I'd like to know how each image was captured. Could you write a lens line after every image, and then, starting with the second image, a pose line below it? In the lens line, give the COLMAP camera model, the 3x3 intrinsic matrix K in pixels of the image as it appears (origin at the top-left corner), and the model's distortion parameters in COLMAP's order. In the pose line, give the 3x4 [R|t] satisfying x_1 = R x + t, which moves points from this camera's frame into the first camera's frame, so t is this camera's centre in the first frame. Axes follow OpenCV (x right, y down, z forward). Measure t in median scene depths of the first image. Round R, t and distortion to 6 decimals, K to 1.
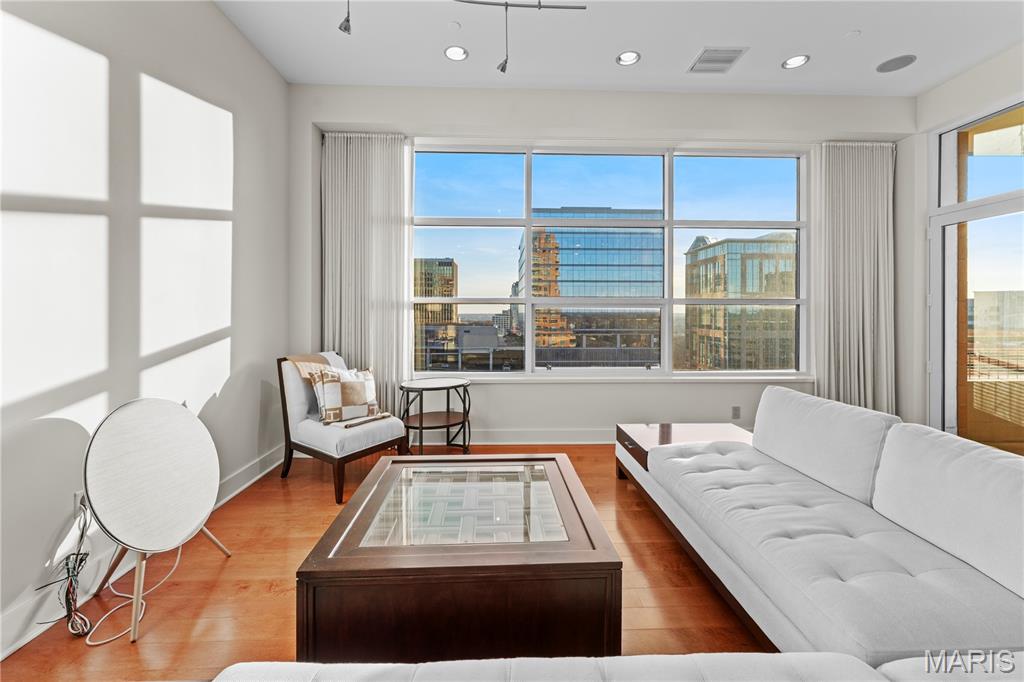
lens RADIAL K [[415.9, 0, 509.2], [0, 415.9, 309.6], [0, 0, 1]] dist [-0.003979, -0.000322]
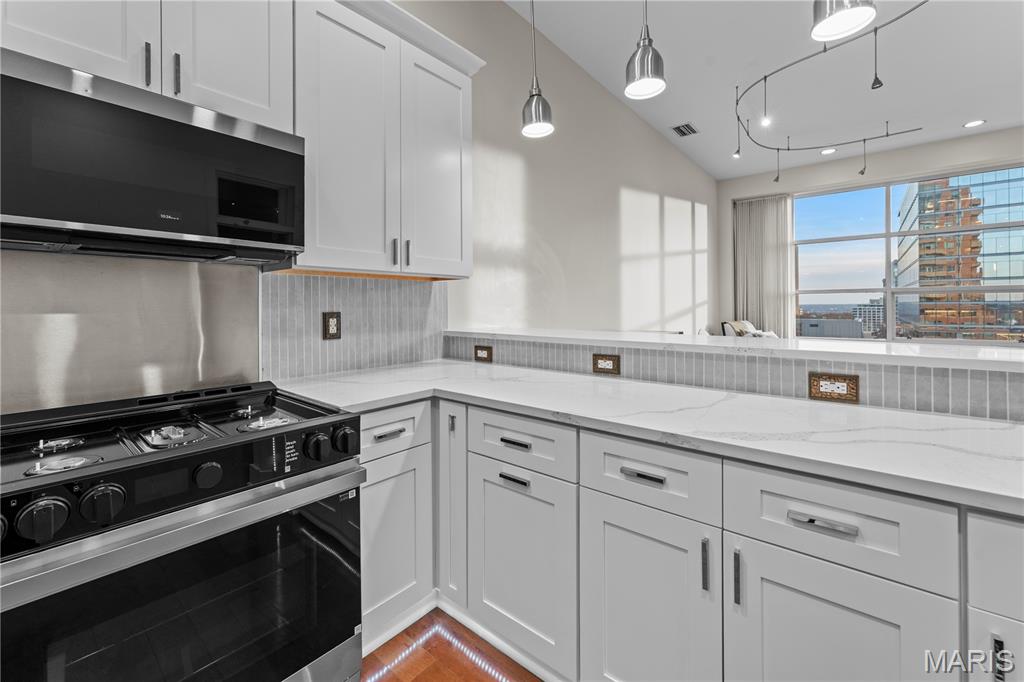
lens RADIAL K [[415.9, 0, 509.2], [0, 415.9, 309.6], [0, 0, 1]] dist [-0.003979, -0.000322]
pose [[0.743591, -0.003971, -0.668623, 0.040865], [0.016275, 0.999794, 0.012162, 0.013059], [0.668437, -0.019926, 0.743502, -1.279757]]
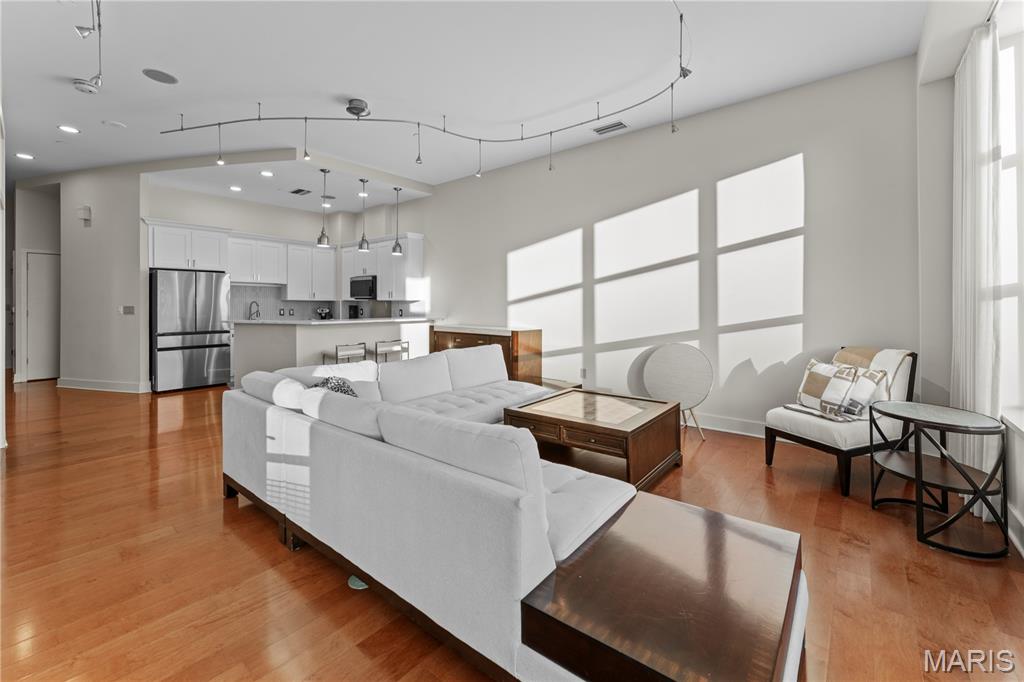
lens RADIAL K [[415.9, 0, 509.2], [0, 415.9, 309.6], [0, 0, 1]] dist [-0.003979, -0.000322]
pose [[-0.651239, 0.005298, -0.758854, 0.878113], [0.004792, 0.999984, 0.002869, 0.017934], [0.758857, -0.001768, -0.651255, 1.066073]]
